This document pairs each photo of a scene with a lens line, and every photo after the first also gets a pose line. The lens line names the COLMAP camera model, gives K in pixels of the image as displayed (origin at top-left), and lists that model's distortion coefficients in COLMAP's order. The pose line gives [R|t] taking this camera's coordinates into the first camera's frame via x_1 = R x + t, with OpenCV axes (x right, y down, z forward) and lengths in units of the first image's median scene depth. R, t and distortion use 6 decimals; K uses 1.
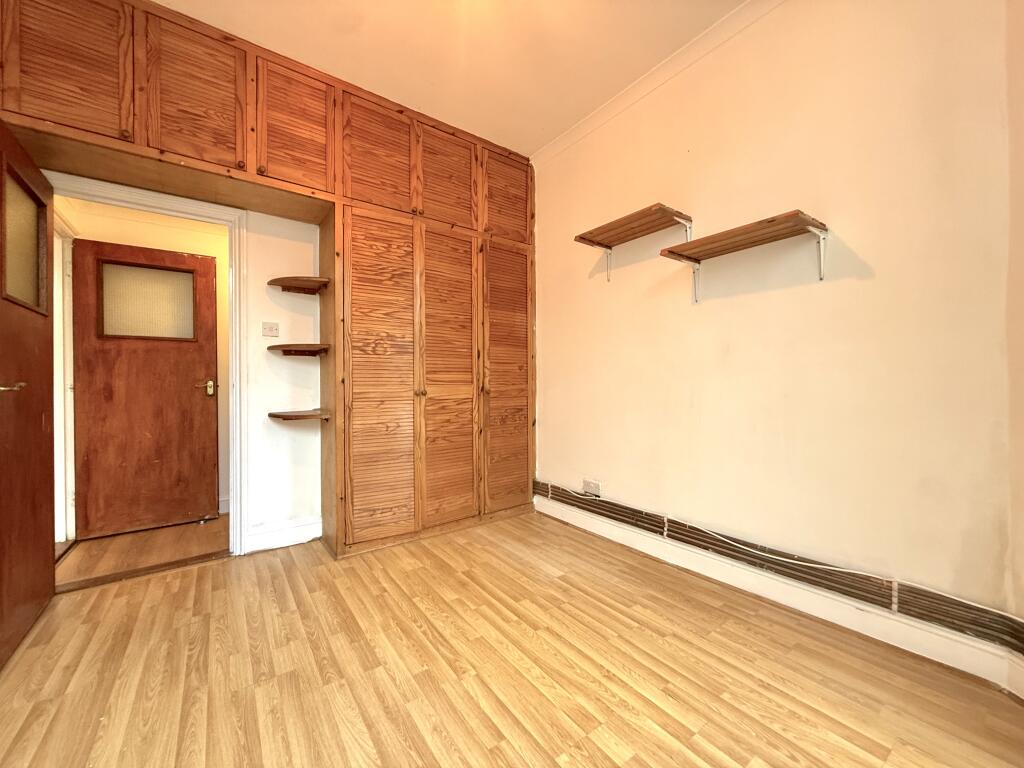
lens RADIAL K [[411.2, 0, 512.0], [0, 411.2, 384.0], [0, 0, 1]] dist [0.001152, -0.000009]
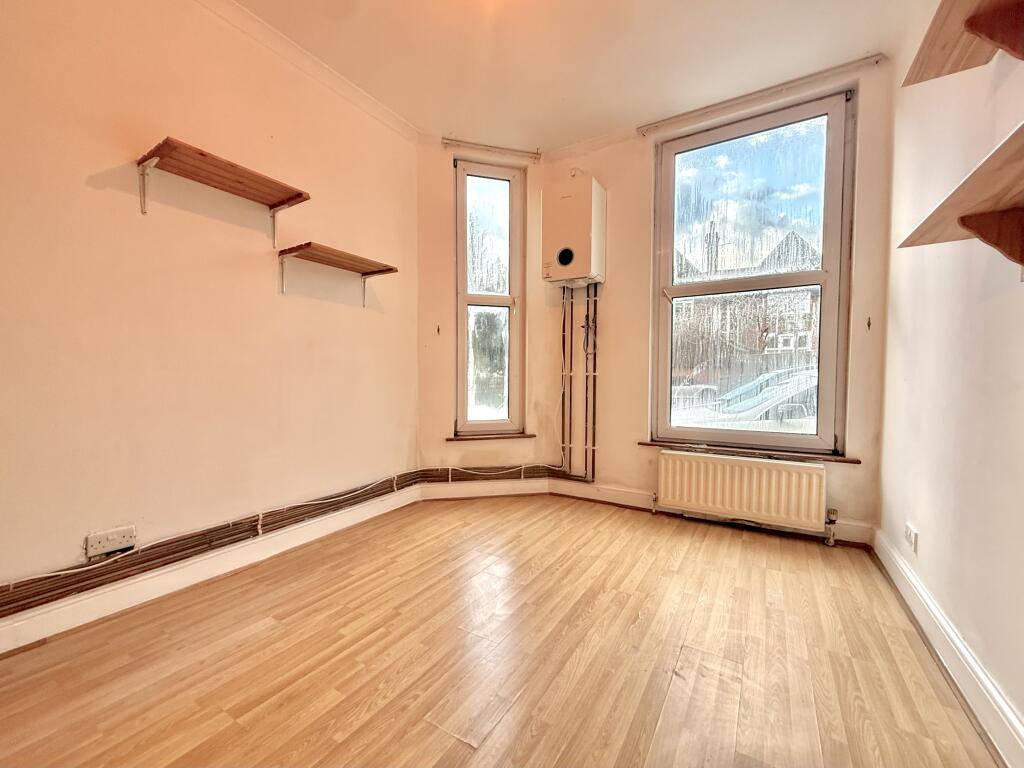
lens RADIAL K [[411.2, 0, 509.9], [0, 411.2, 394.9], [0, 0, 1]] dist [0.000728, -0.000002]
pose [[-0.383631, -0.033873, 0.922865, -0.841599], [0.002512, 0.999285, 0.037722, 0.021288], [-0.923483, 0.016790, -0.383272, 0.992384]]
